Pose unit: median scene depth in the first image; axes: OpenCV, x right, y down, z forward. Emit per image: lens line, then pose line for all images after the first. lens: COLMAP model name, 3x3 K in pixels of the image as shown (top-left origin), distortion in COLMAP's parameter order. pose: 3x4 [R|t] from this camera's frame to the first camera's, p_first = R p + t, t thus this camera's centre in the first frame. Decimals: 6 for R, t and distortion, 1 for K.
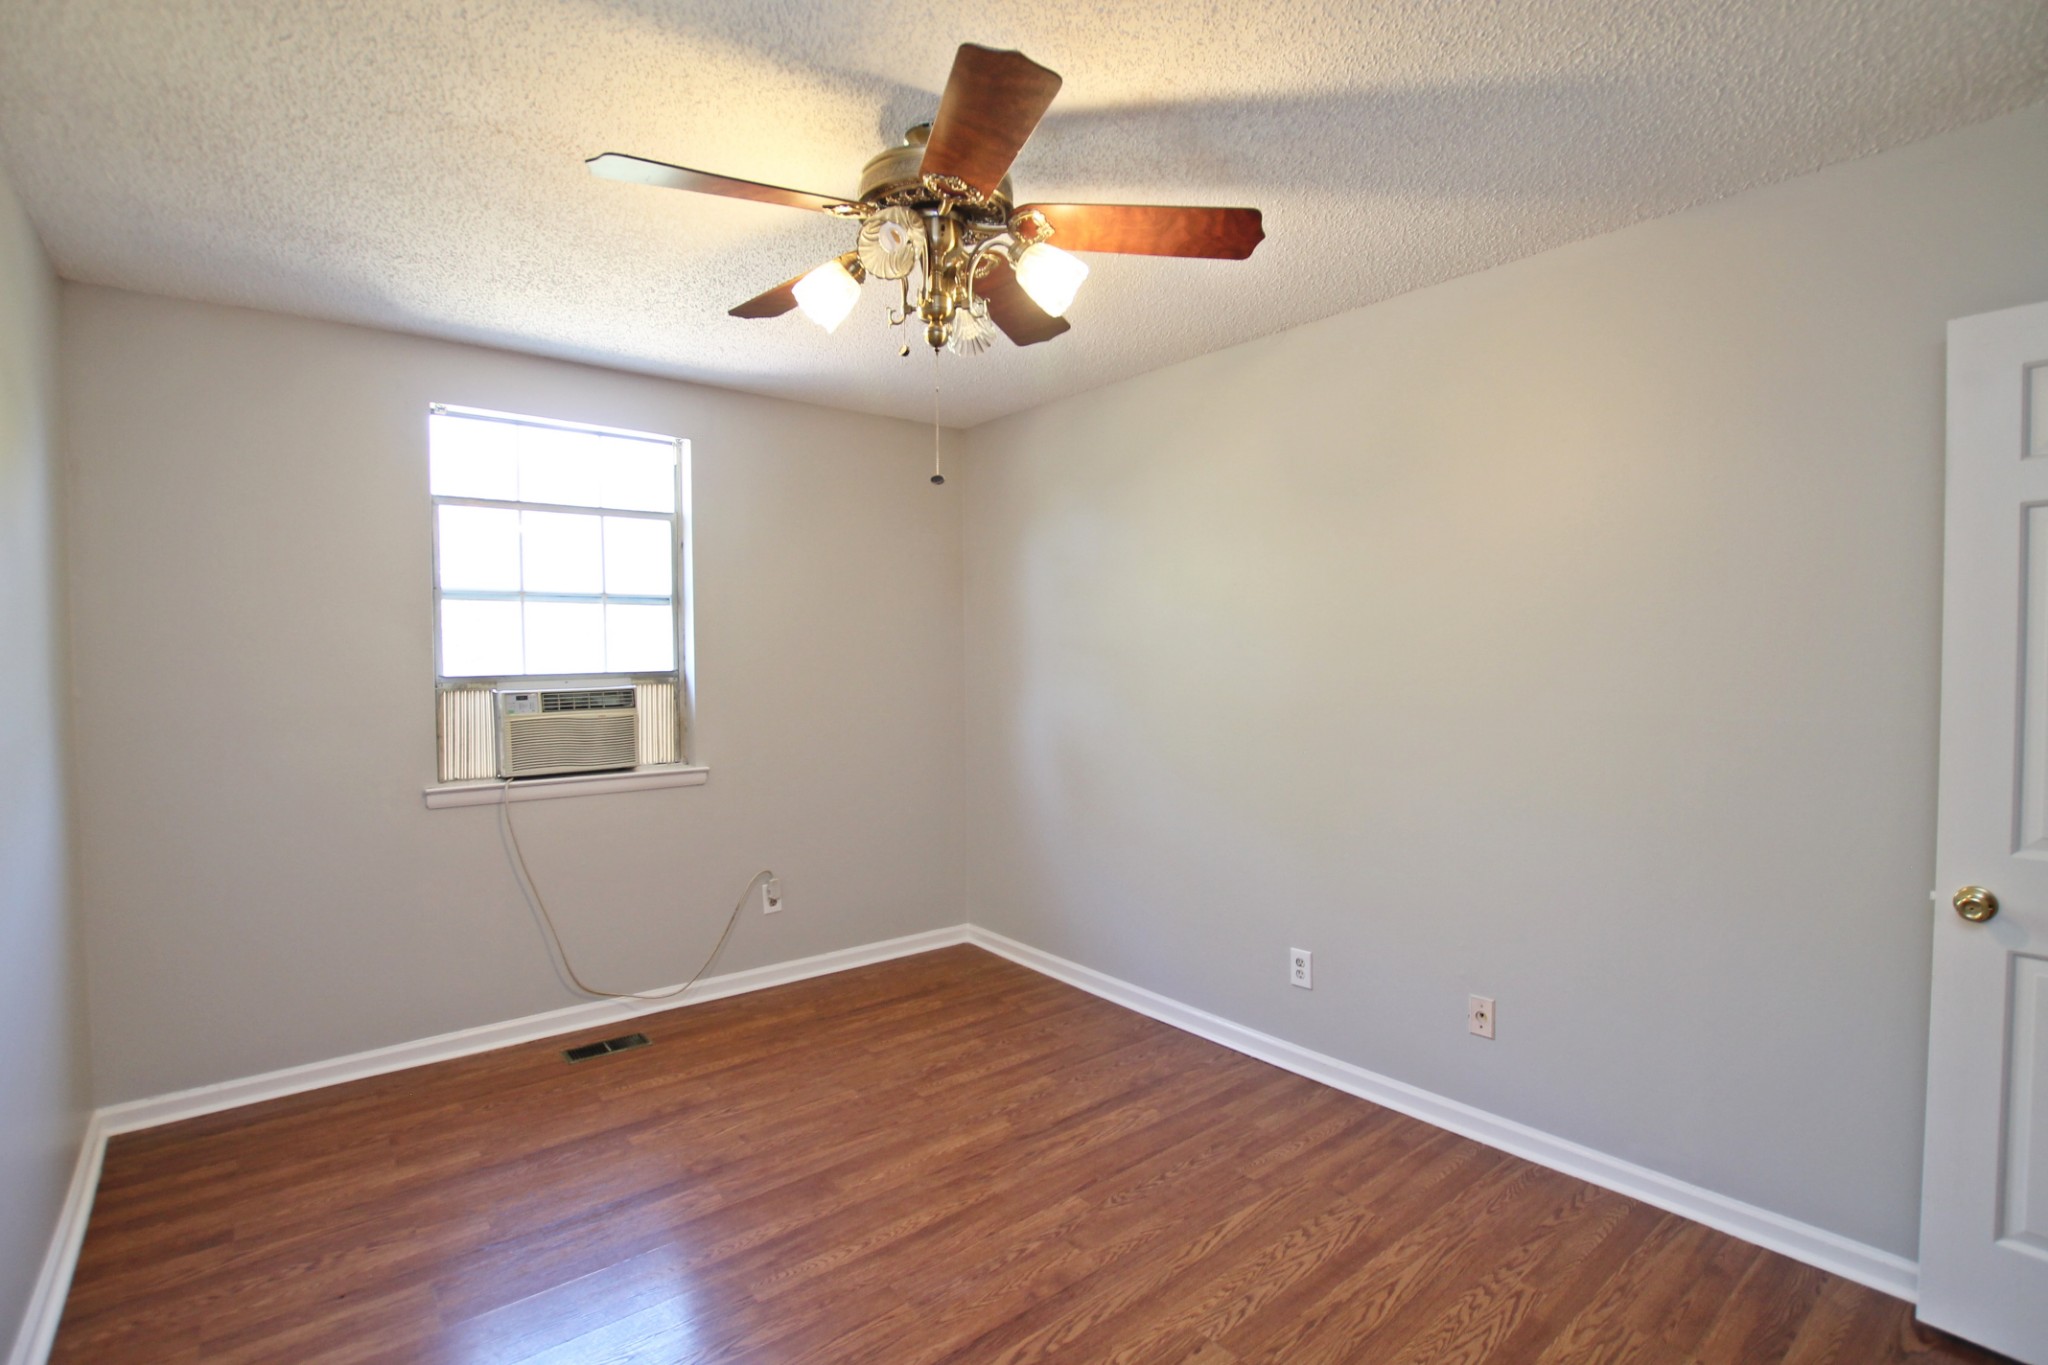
lens RADIAL K [[974.3, 0, 1030.8], [0, 974.3, 677.7], [0, 0, 1]] dist [-0.030726, 0.000537]
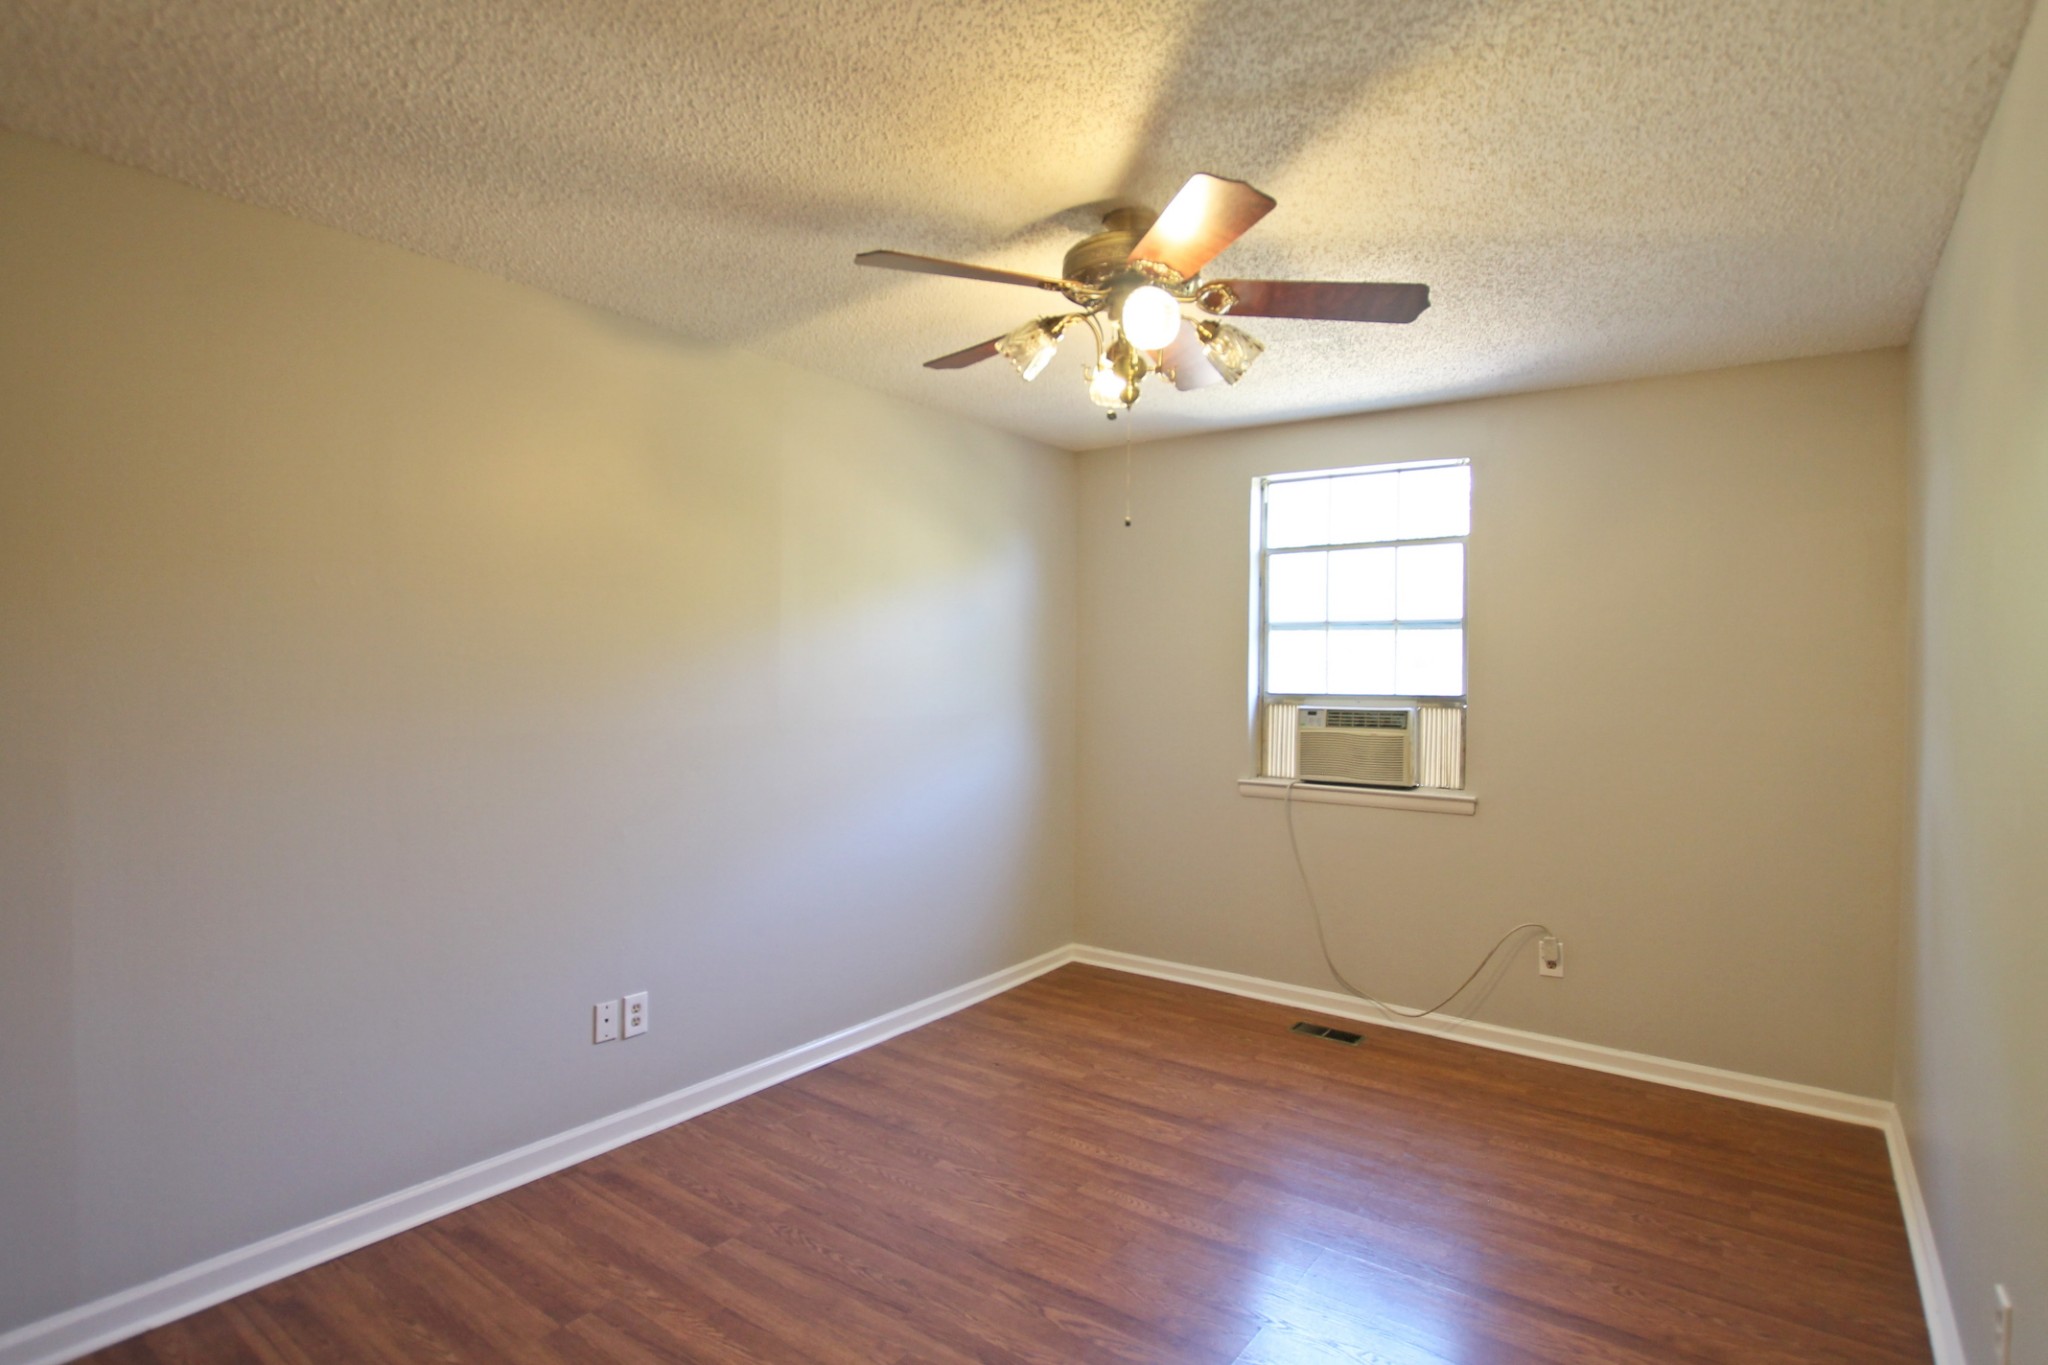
lens RADIAL K [[1066.7, 0, 1023.8], [0, 1066.7, 672.5], [0, 0, 1]] dist [-0.028533, 0.000292]
pose [[0.224278, 0.011136, -0.974462, 0.625496], [-0.037930, 0.999277, 0.002690, -0.017947], [0.973787, 0.036358, 0.224538, 0.355968]]
